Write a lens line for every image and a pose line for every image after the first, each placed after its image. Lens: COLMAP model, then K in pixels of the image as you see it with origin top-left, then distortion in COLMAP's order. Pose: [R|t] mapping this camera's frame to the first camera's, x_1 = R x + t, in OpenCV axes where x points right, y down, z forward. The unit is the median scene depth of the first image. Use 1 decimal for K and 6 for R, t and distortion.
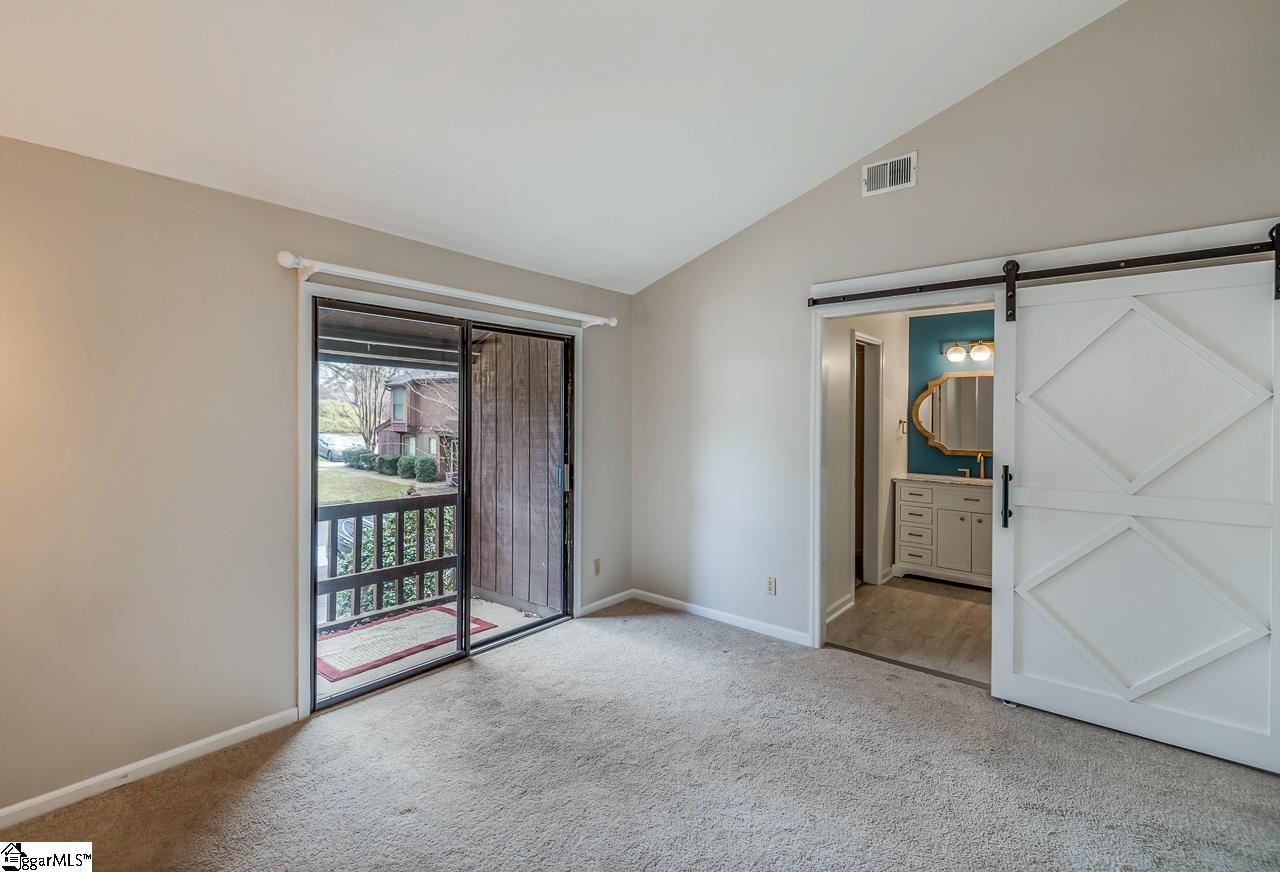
lens RADIAL K [[578.2, 0, 639.7], [0, 578.2, 415.8], [0, 0, 1]] dist [0.000721, 0.000182]
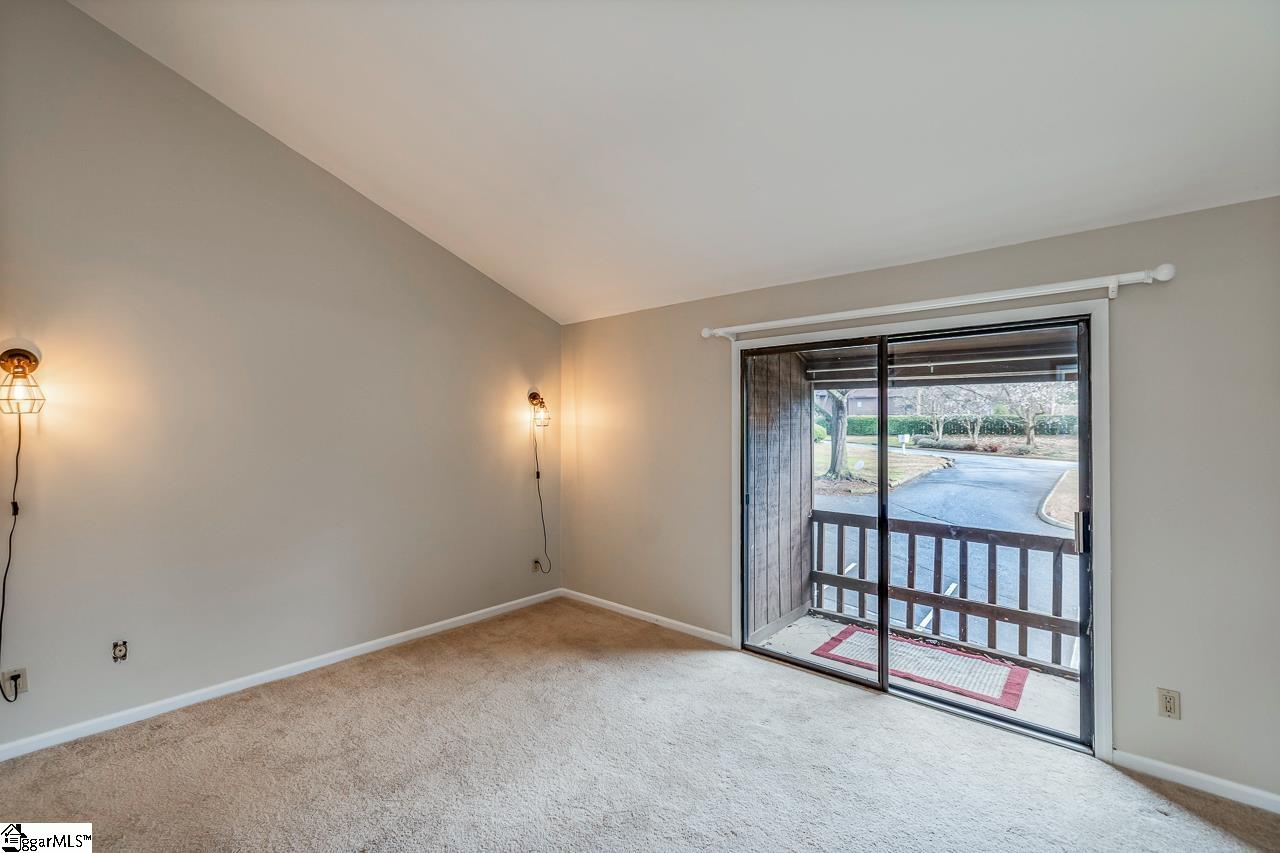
lens RADIAL K [[567.6, 0, 623.8], [0, 567.6, 425.0], [0, 0, 1]] dist [-0.000427, -0.000078]
pose [[-0.043261, -0.020139, -0.998861, 0.555935], [-0.010061, 0.999755, -0.019722, 0.003865], [0.999013, 0.009196, -0.043453, 0.522909]]
